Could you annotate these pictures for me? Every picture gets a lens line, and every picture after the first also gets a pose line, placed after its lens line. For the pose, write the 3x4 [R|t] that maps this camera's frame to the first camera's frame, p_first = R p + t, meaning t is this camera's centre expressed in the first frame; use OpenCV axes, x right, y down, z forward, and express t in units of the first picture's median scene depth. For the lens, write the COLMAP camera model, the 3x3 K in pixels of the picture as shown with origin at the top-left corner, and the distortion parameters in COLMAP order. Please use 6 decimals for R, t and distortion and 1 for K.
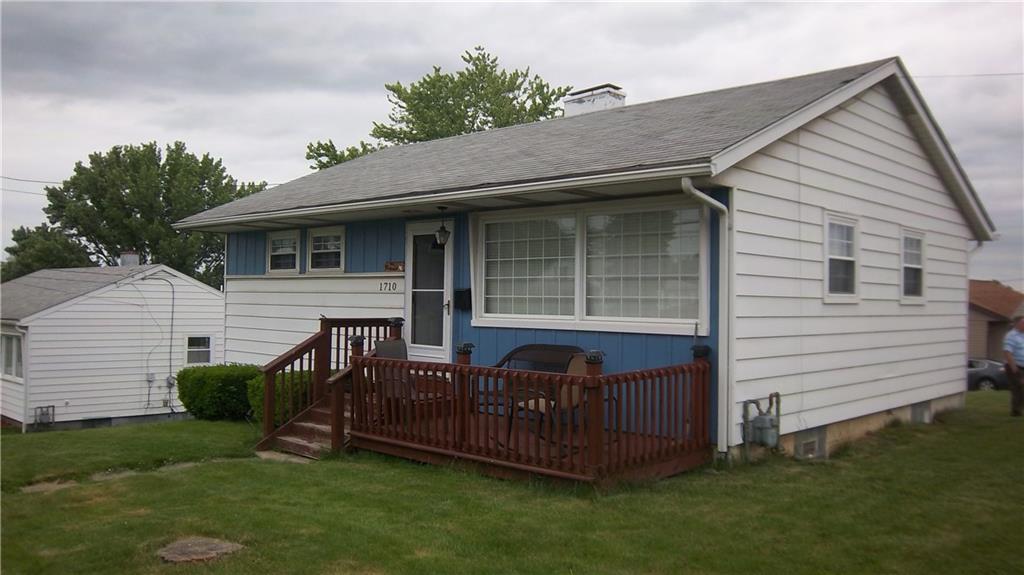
lens RADIAL K [[854.8, 0, 509.9], [0, 854.8, 289.6], [0, 0, 1]] dist [-0.075818, -0.002046]
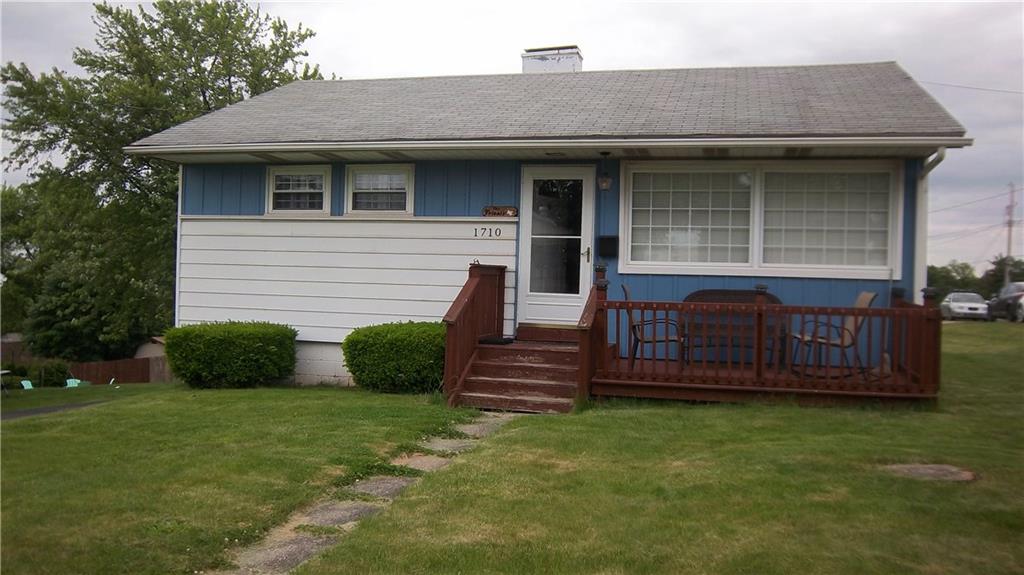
lens RADIAL K [[854.8, 0, 510.3], [0, 854.8, 284.7], [0, 0, 1]] dist [-0.075818, -0.002046]
pose [[0.866936, 0.003365, 0.498408, -0.608972], [-0.019988, 0.999408, 0.028020, 0.028168], [-0.498019, -0.034254, 0.866490, 0.174554]]
